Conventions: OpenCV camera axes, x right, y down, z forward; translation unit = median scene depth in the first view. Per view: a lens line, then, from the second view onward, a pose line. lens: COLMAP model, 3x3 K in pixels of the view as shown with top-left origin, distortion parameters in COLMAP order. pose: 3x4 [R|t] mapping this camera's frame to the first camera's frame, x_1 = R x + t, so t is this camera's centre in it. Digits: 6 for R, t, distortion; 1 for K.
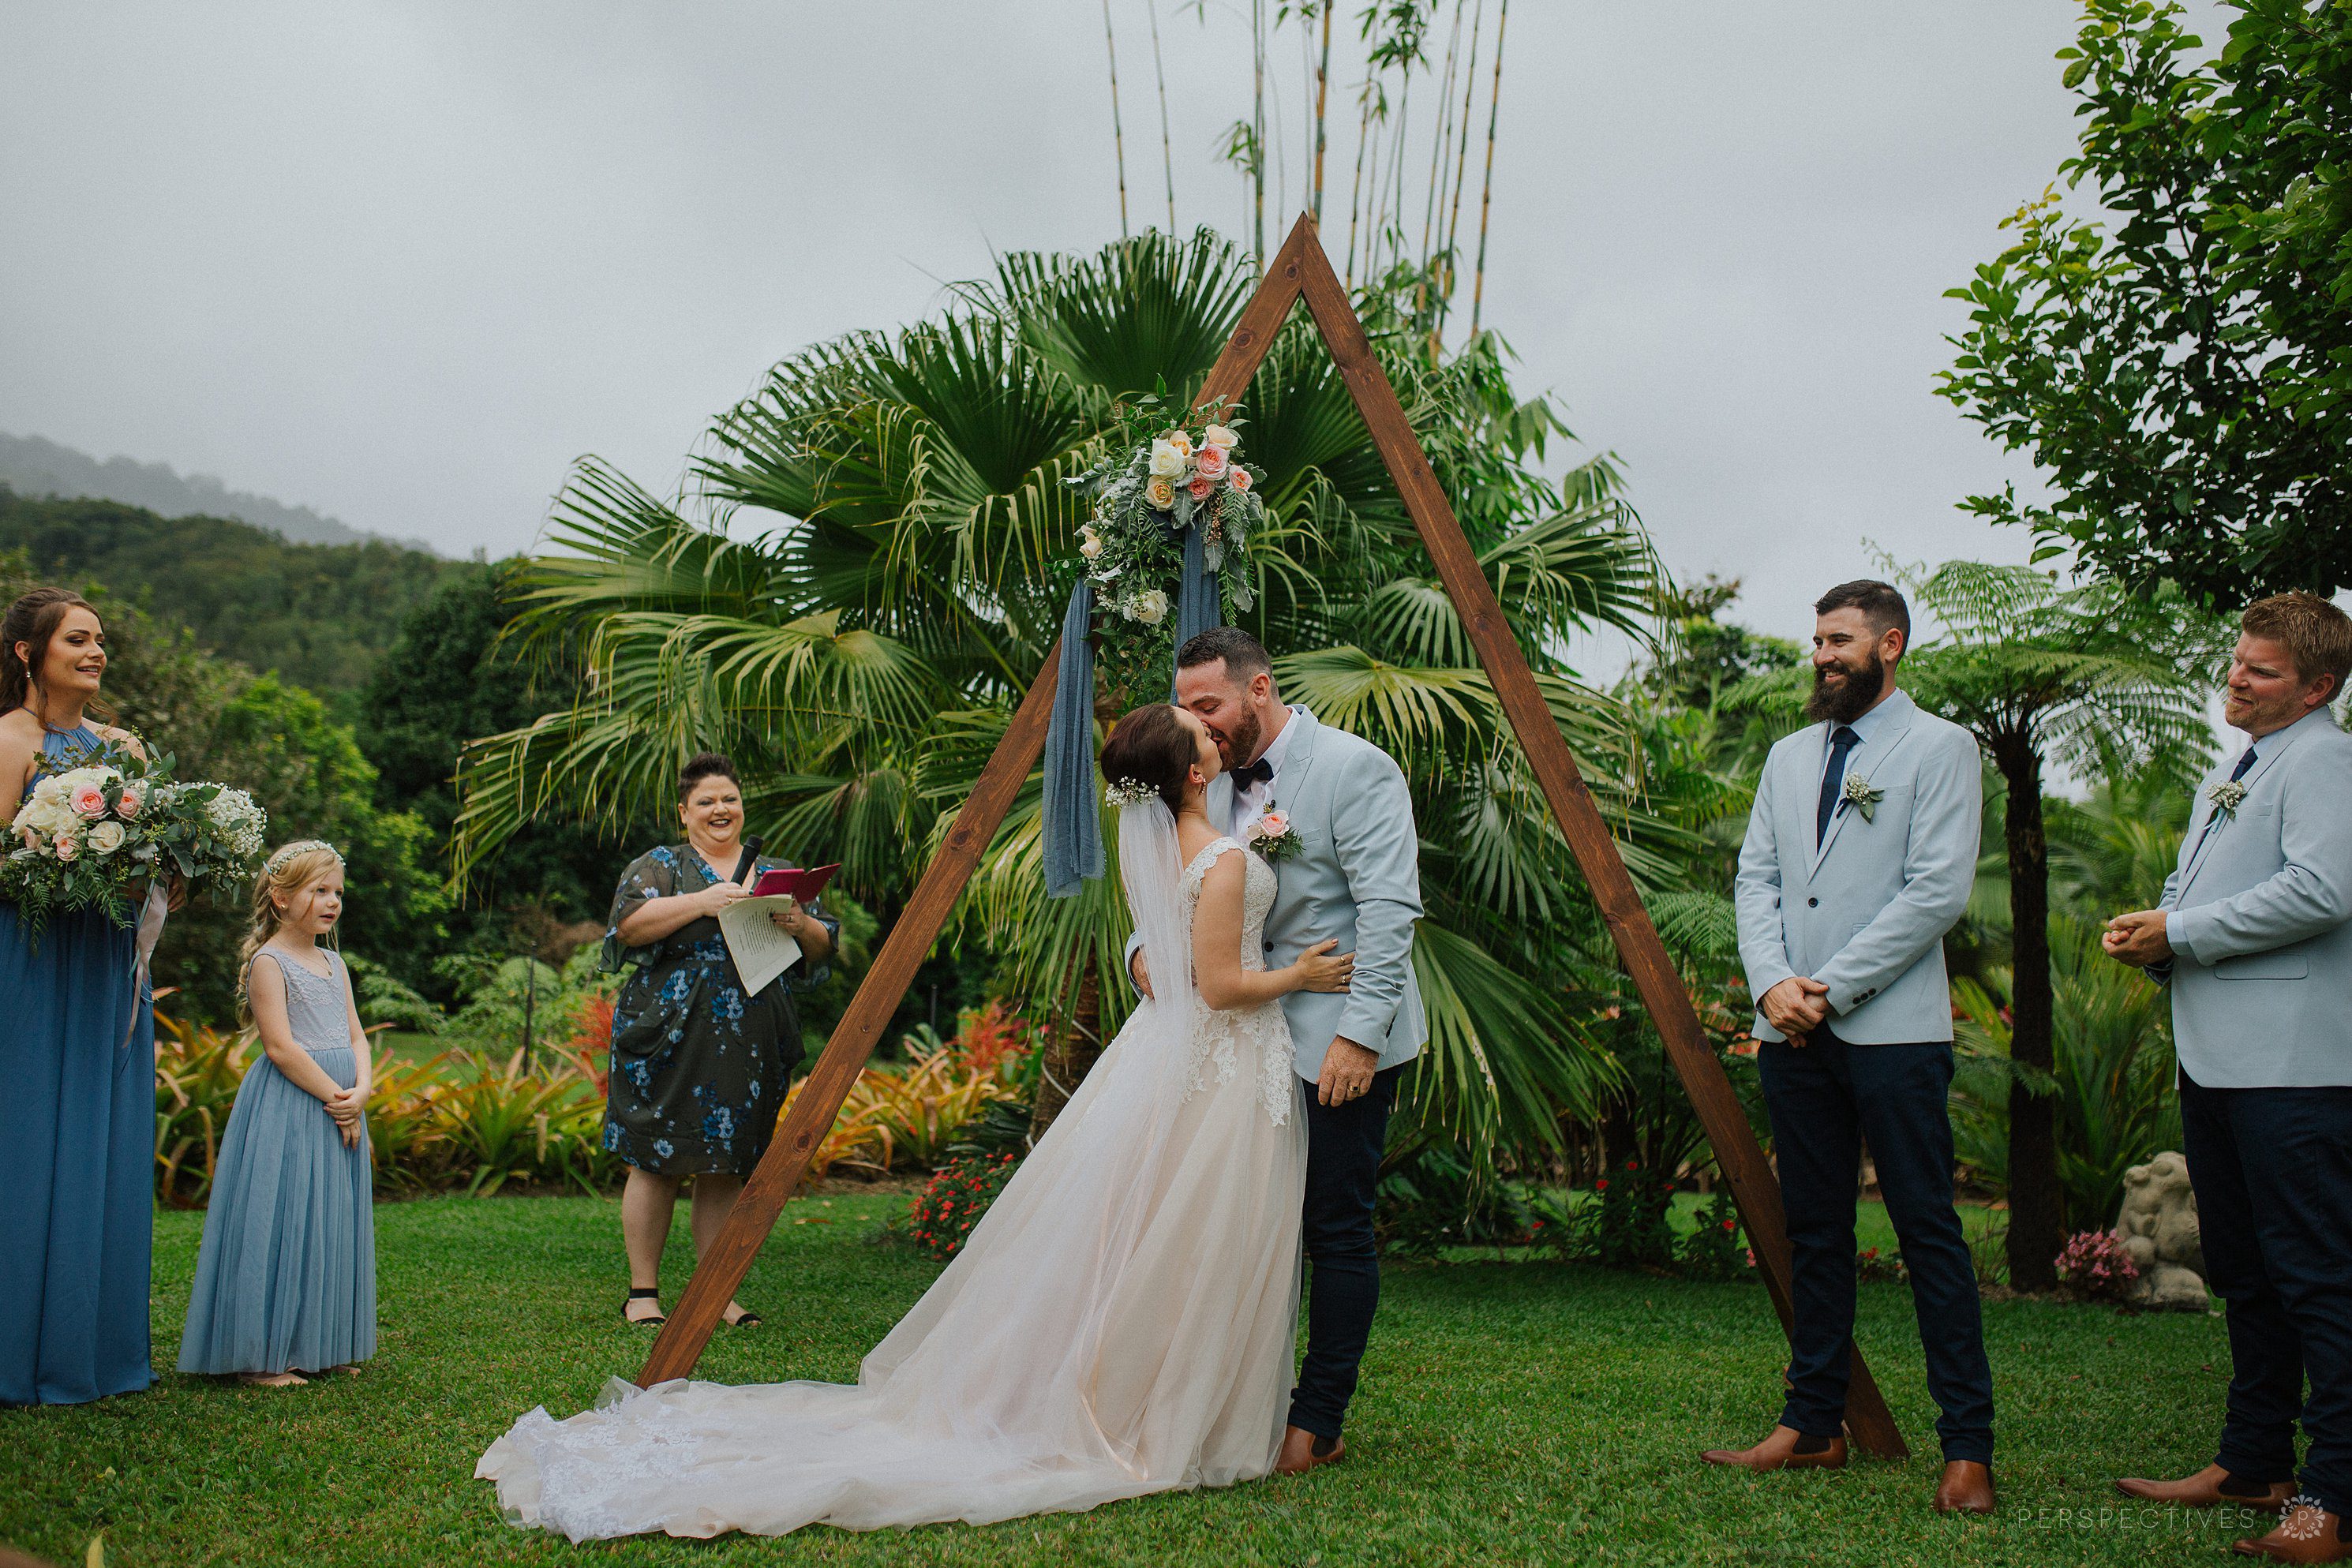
lens RADIAL K [[2259.0, 0, 1176.0], [0, 2259.0, 784.0], [0, 0, 1]] dist [-0.049847, 0.028097]
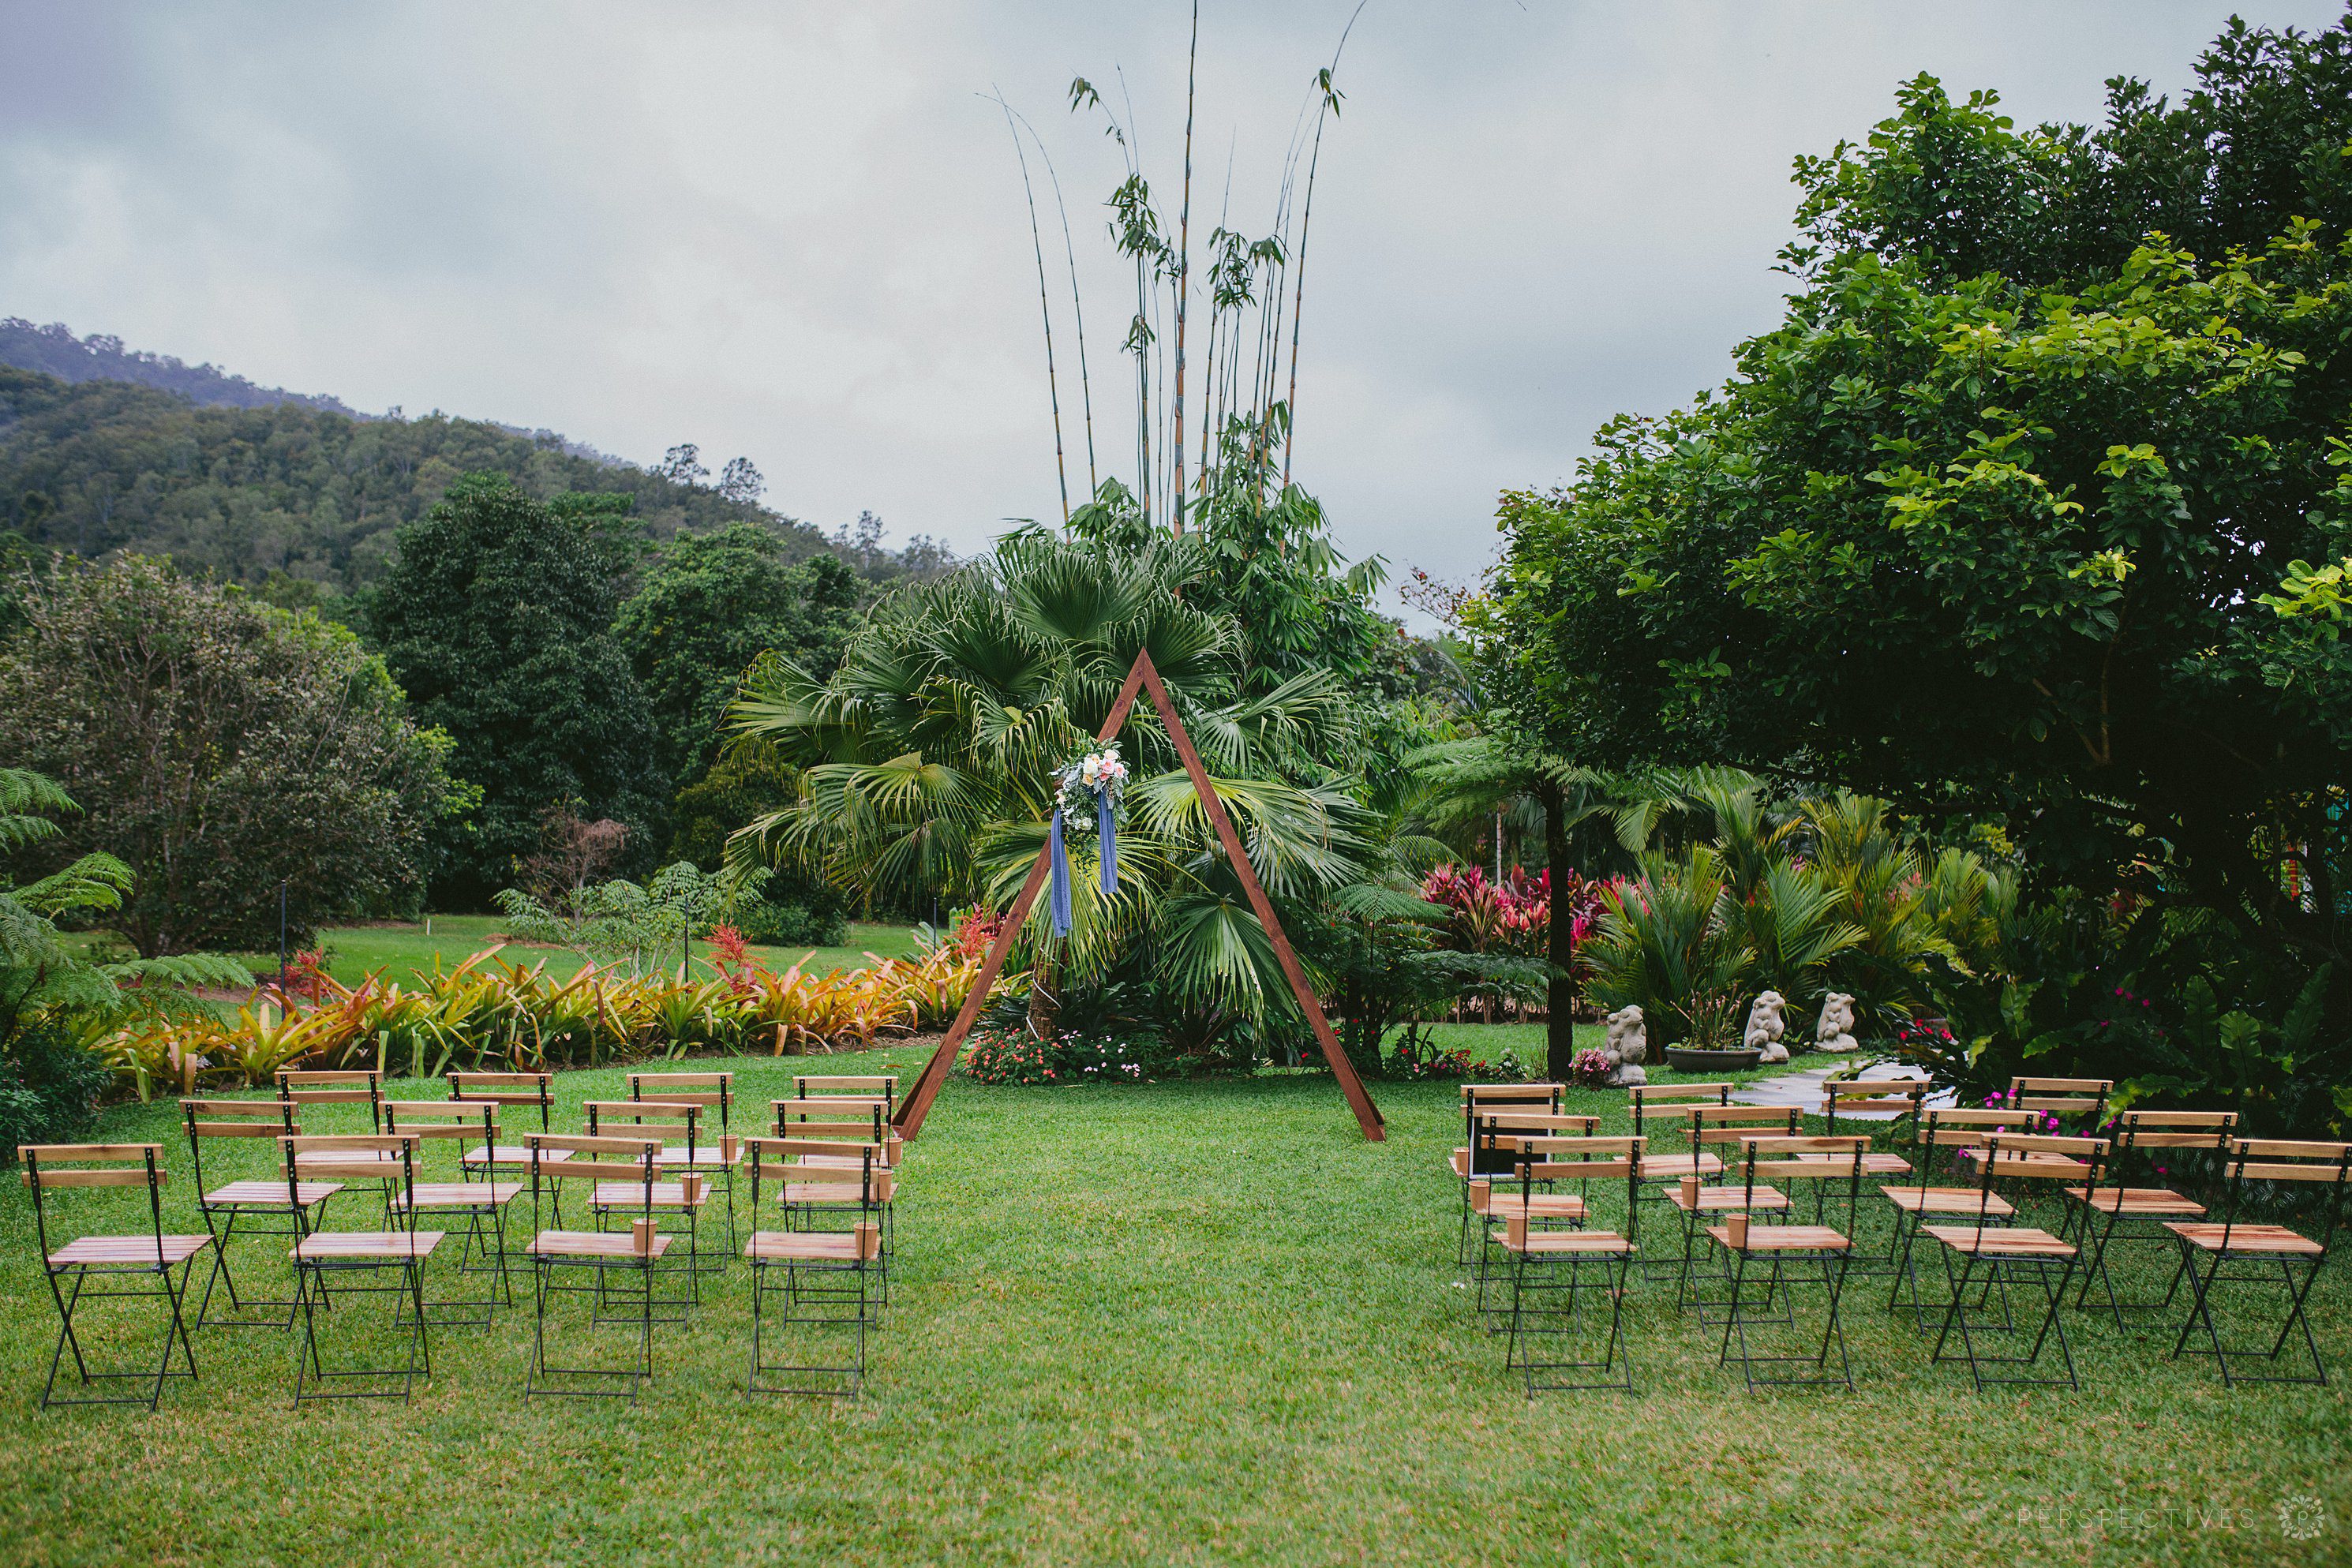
lens RADIAL K [[2259.0, 0, 1176.0], [0, 2259.0, 784.0], [0, 0, 1]] dist [-0.049847, 0.028097]
pose [[0.999027, -0.033286, 0.028924, 0.006852], [0.031065, 0.996764, 0.074141, -0.117063], [-0.031298, -0.073170, 0.996828, -0.583596]]
